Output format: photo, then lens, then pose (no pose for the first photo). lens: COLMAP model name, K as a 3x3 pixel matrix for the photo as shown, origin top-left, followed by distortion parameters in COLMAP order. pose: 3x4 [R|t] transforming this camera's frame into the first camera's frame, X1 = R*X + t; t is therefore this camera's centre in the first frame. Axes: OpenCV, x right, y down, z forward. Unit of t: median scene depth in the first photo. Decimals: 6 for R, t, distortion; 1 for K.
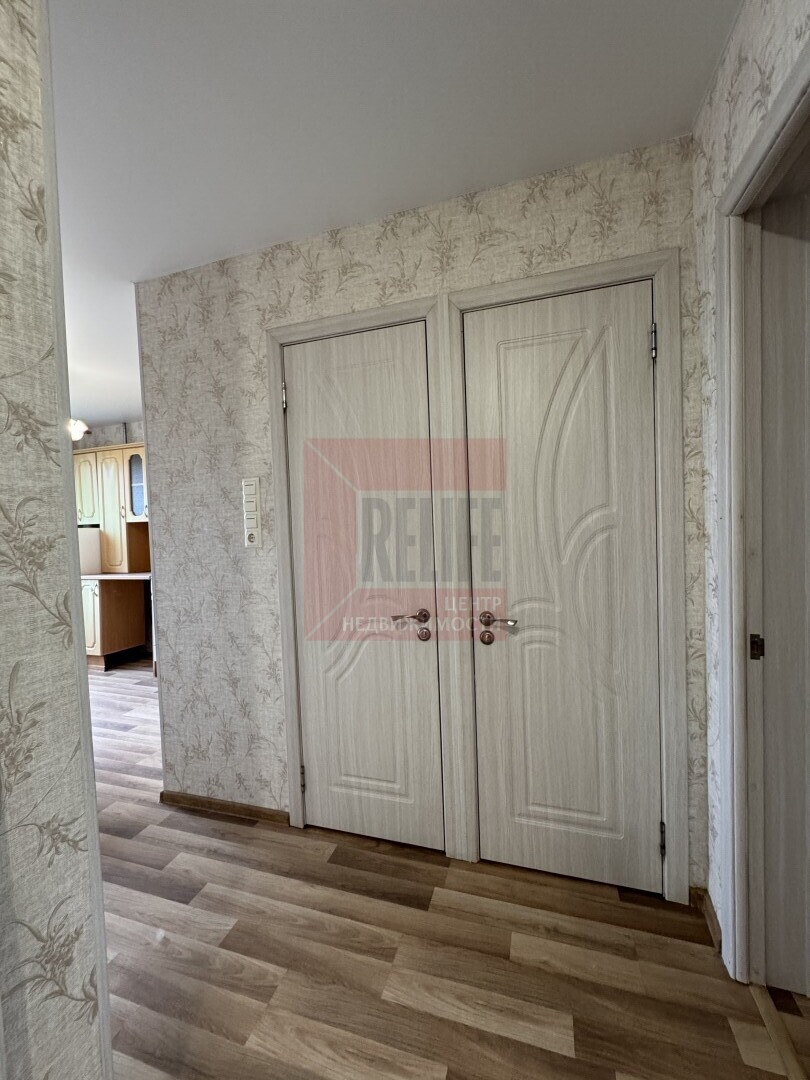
lens RADIAL K [[431.4, 0, 407.7], [0, 431.4, 537.3], [0, 0, 1]] dist [-0.001078, -0.000162]
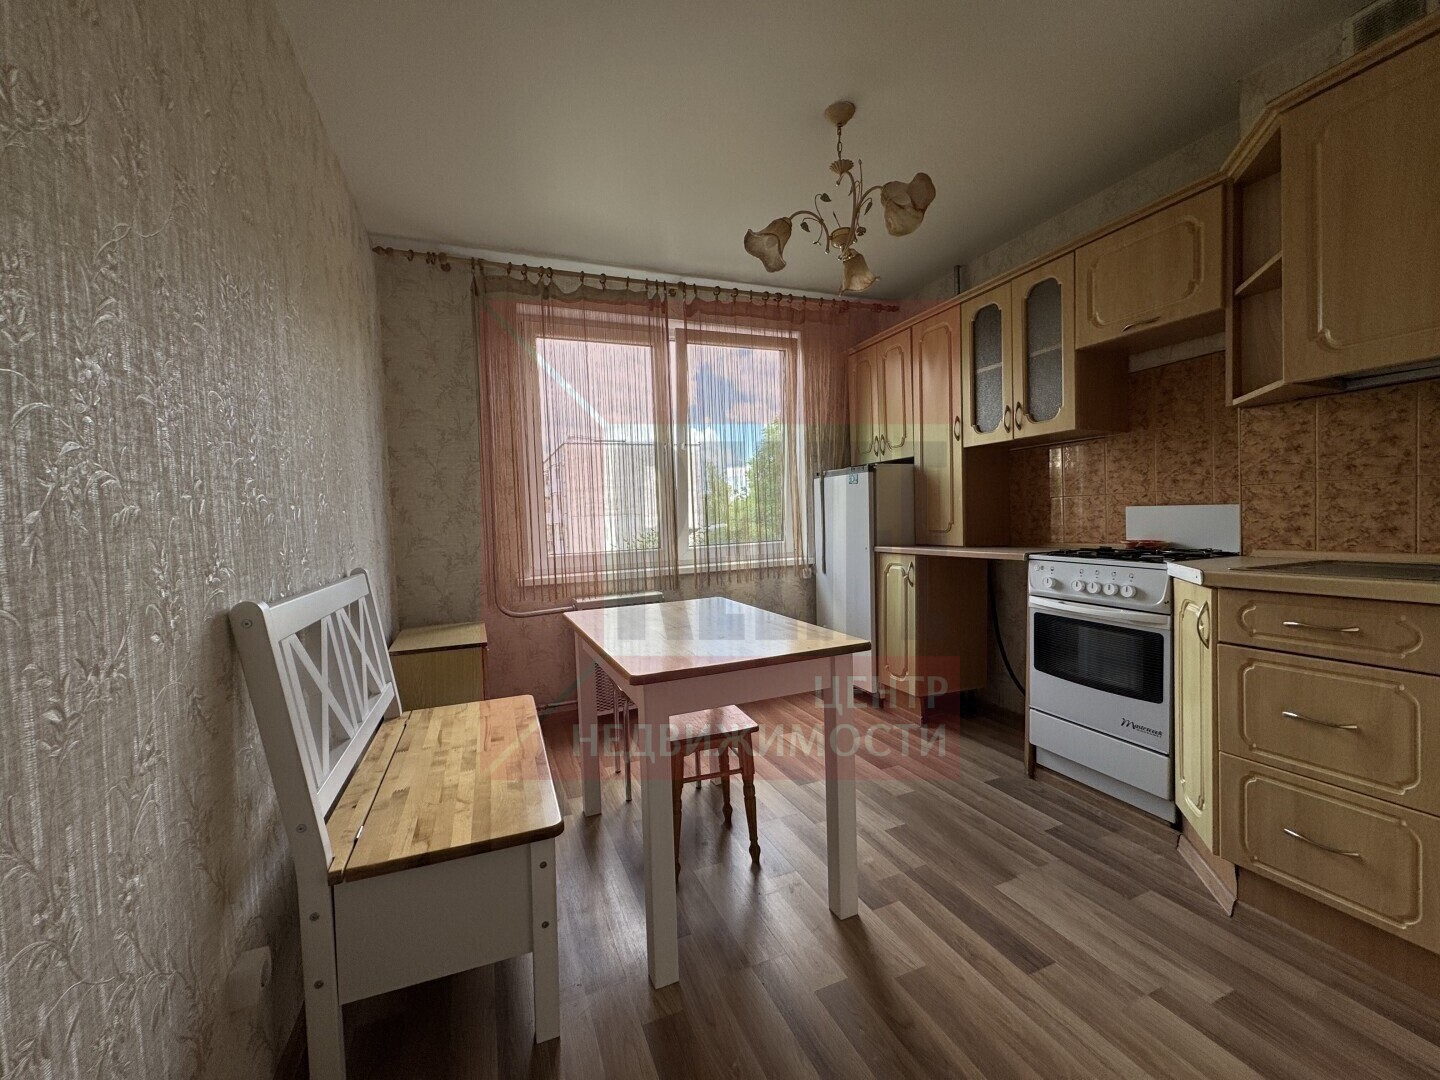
lens RADIAL K [[579.3, 0, 720.5], [0, 579.3, 537.4], [0, 0, 1]] dist [0.000608, -0.000281]
pose [[0.645424, 0.037547, -0.762901, -0.832869], [-0.009597, 0.999111, 0.041052, 0.124295], [0.763764, -0.019174, 0.645211, 0.896748]]
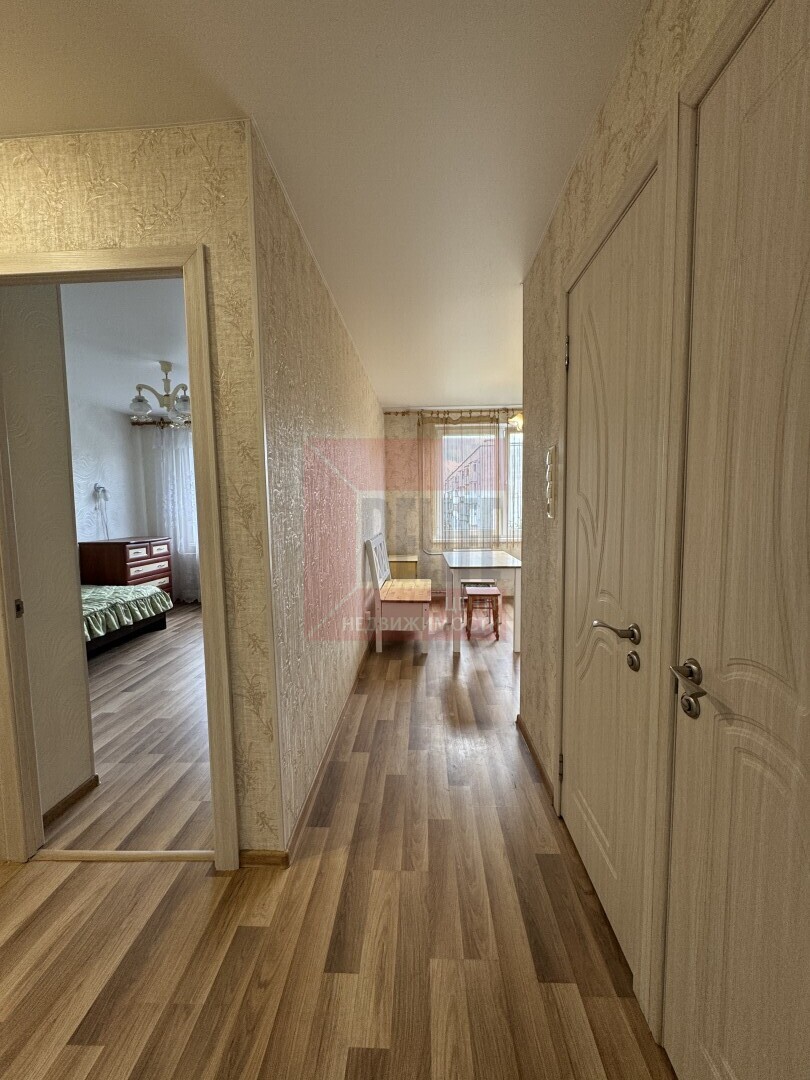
lens RADIAL K [[434.4, 0, 407.9], [0, 434.4, 538.0], [0, 0, 1]] dist [0.000608, -0.000281]
pose [[0.267082, 0.109593, -0.957422, 0.596528], [-0.025456, 0.993968, 0.106675, -0.031537], [0.963337, -0.004119, 0.268261, 0.495223]]
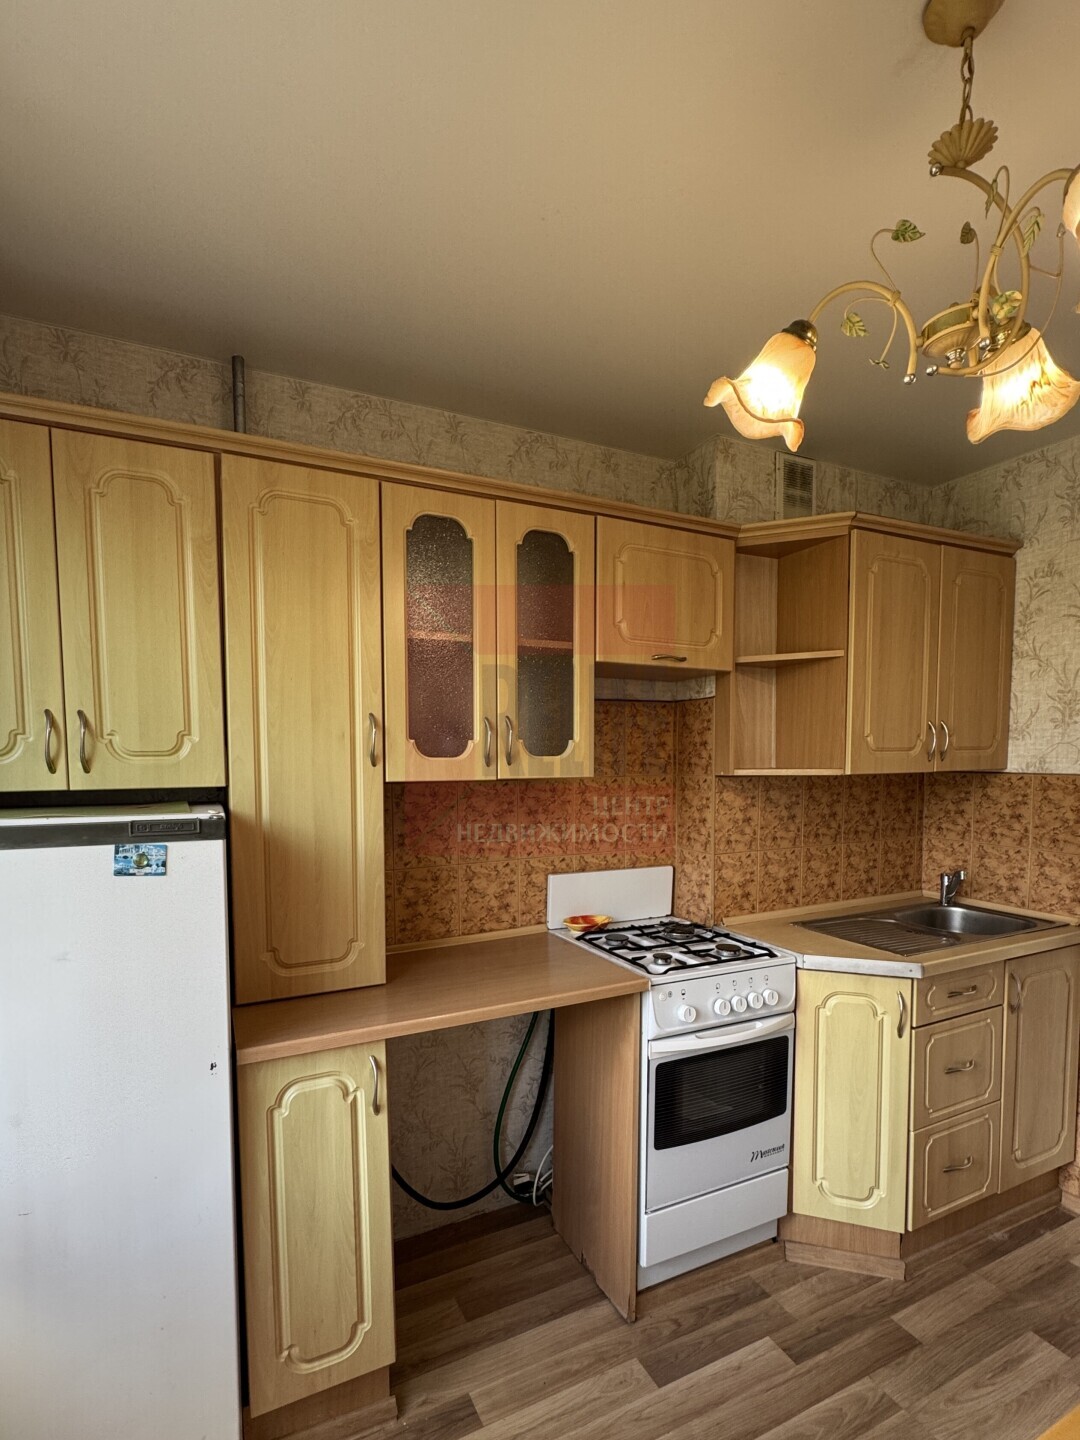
lens RADIAL K [[717.3, 0, 537.5], [0, 717.3, 802.3], [0, 0, 1]] dist [-0.000609, -0.000094]
pose [[0.716237, -0.014685, 0.697702, -2.362930], [-0.001540, 0.999743, 0.022623, -0.087726], [-0.697855, -0.017278, 0.716030, 1.734758]]
